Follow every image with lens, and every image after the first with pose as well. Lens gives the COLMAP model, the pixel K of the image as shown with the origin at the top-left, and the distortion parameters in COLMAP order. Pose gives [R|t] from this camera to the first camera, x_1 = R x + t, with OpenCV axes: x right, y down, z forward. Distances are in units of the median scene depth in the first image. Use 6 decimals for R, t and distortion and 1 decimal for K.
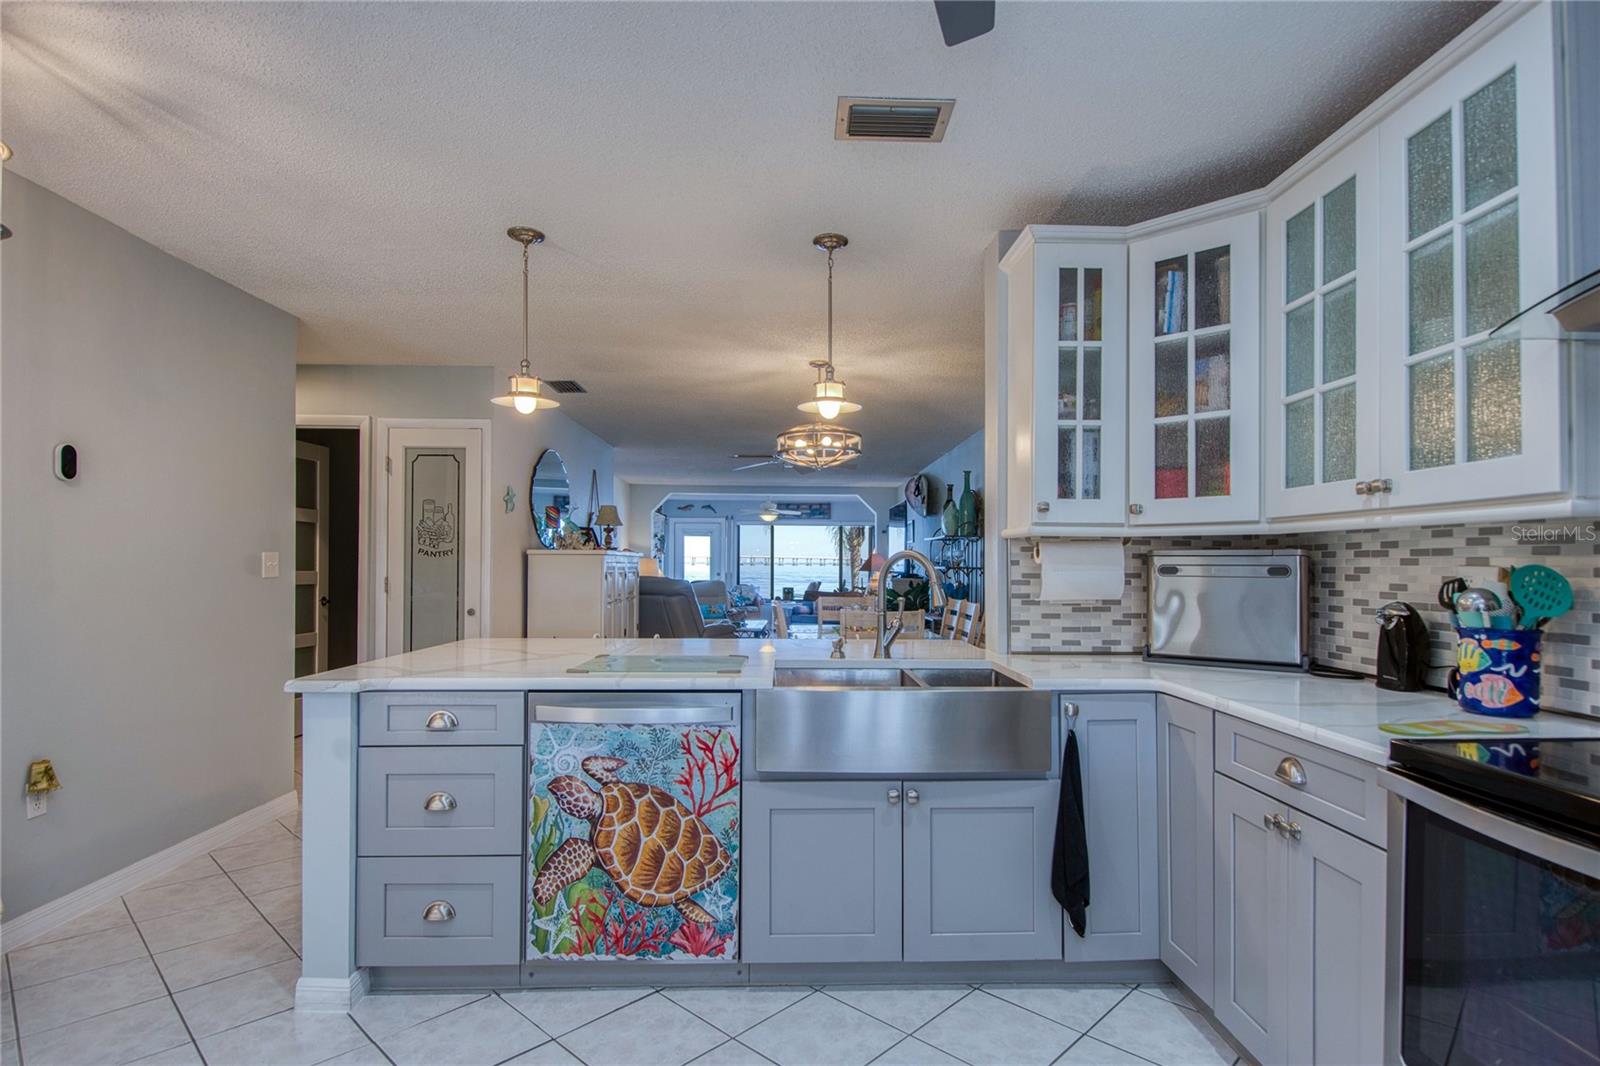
lens RADIAL K [[808.5, 0, 803.8], [0, 808.5, 562.0], [0, 0, 1]] dist [0.009524, -0.000572]
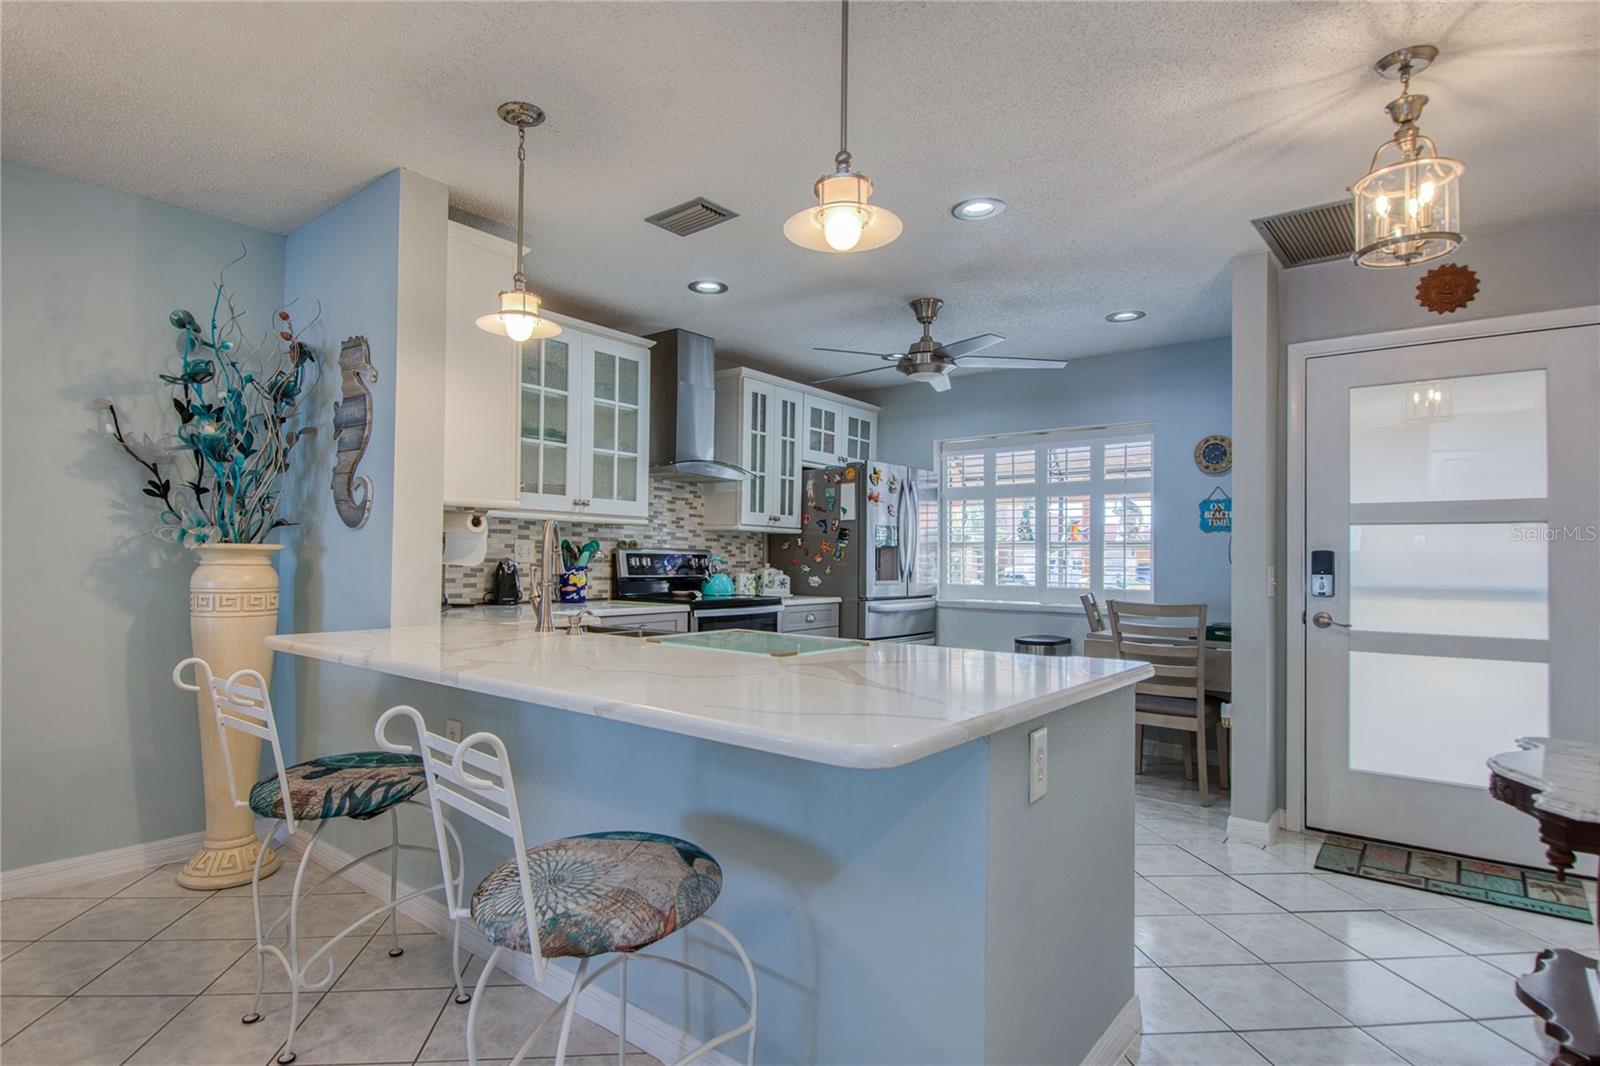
lens RADIAL K [[824.1, 0, 794.3], [0, 824.1, 556.2], [0, 0, 1]] dist [0.000549, -0.001092]
pose [[-0.762754, -0.009472, 0.646619, -0.917077], [-0.016077, 0.999861, -0.004319, 0.040150], [-0.646488, -0.013690, -0.762801, 1.874607]]
